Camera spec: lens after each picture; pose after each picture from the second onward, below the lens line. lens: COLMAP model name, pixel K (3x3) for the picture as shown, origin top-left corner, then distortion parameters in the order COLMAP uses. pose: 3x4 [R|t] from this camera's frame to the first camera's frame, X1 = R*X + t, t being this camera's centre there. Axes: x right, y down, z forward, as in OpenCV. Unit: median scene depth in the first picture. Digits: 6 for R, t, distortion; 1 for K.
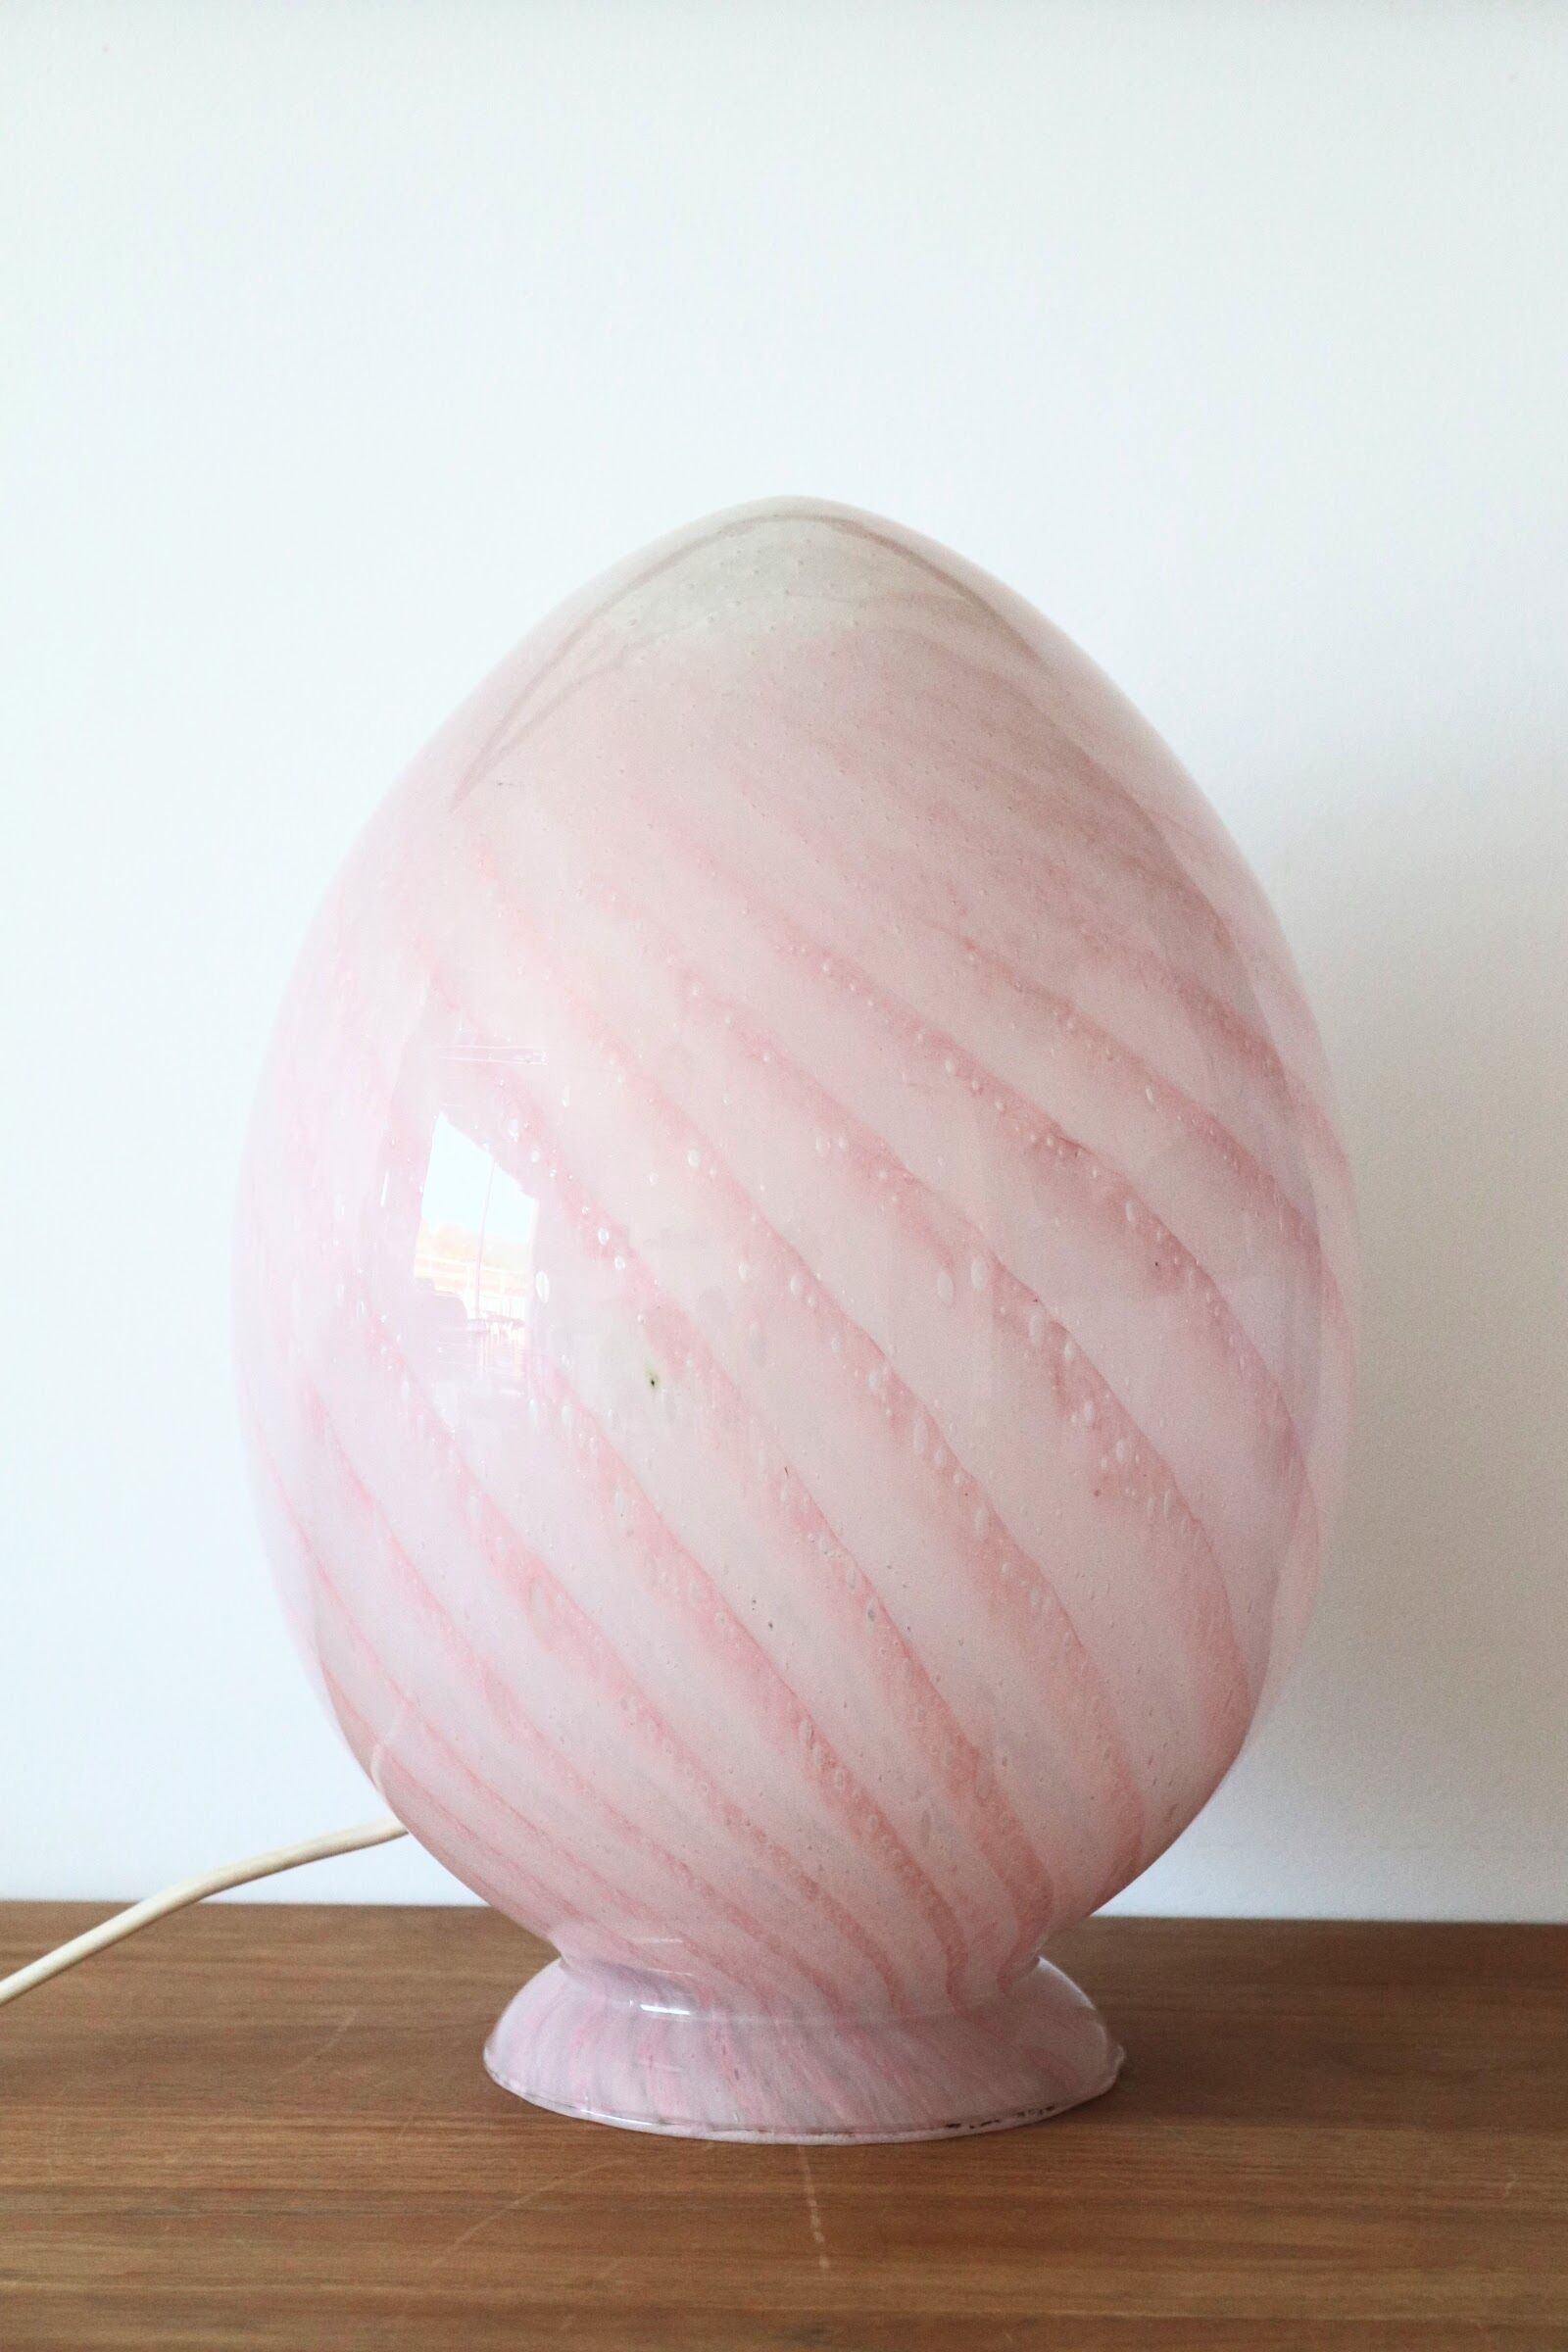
lens RADIAL K [[5883.3, 0, 782.2], [0, 5883.3, 1173.1], [0, 0, 1]] dist [0.181727, 0.000000]
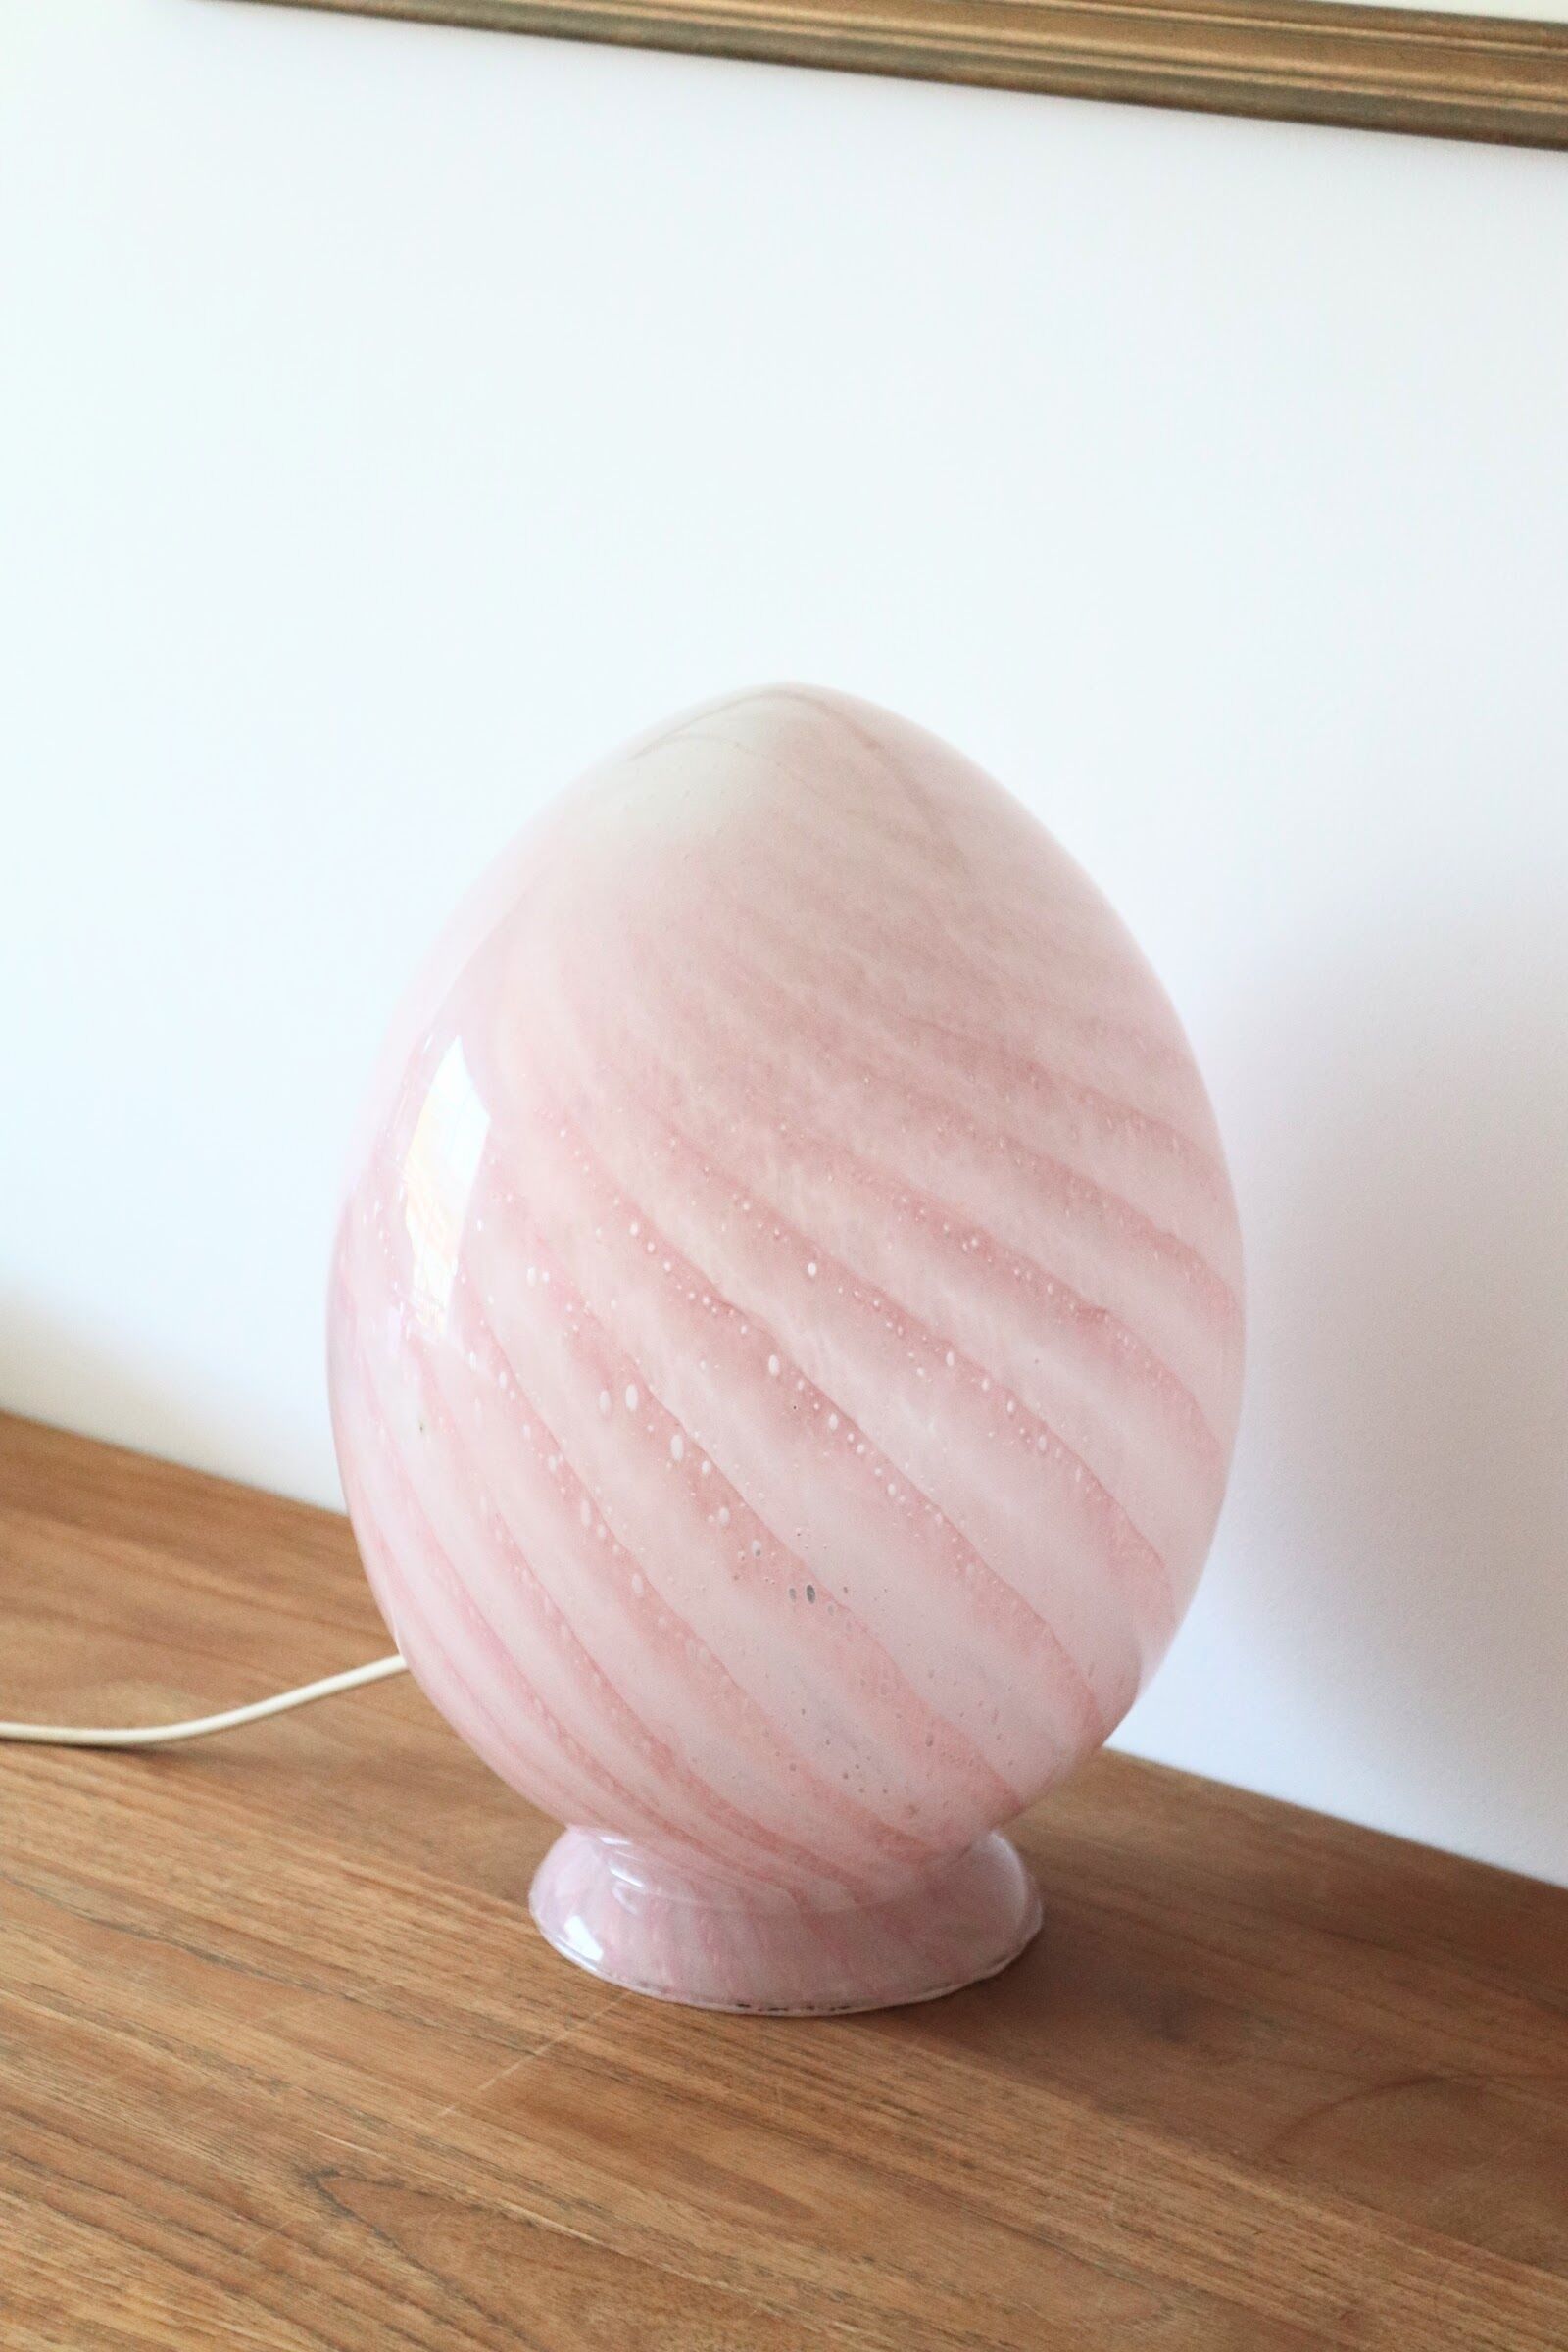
lens RADIAL K [[5883.3, 0, 782.4], [0, 5883.3, 1178.0], [0, 0, 1]] dist [0.181727, 0.000000]
pose [[0.814959, 0.180432, -0.550714, 0.733207], [-0.067844, 0.973466, 0.218542, -0.301098], [0.575533, -0.140740, 0.805577, 0.016495]]
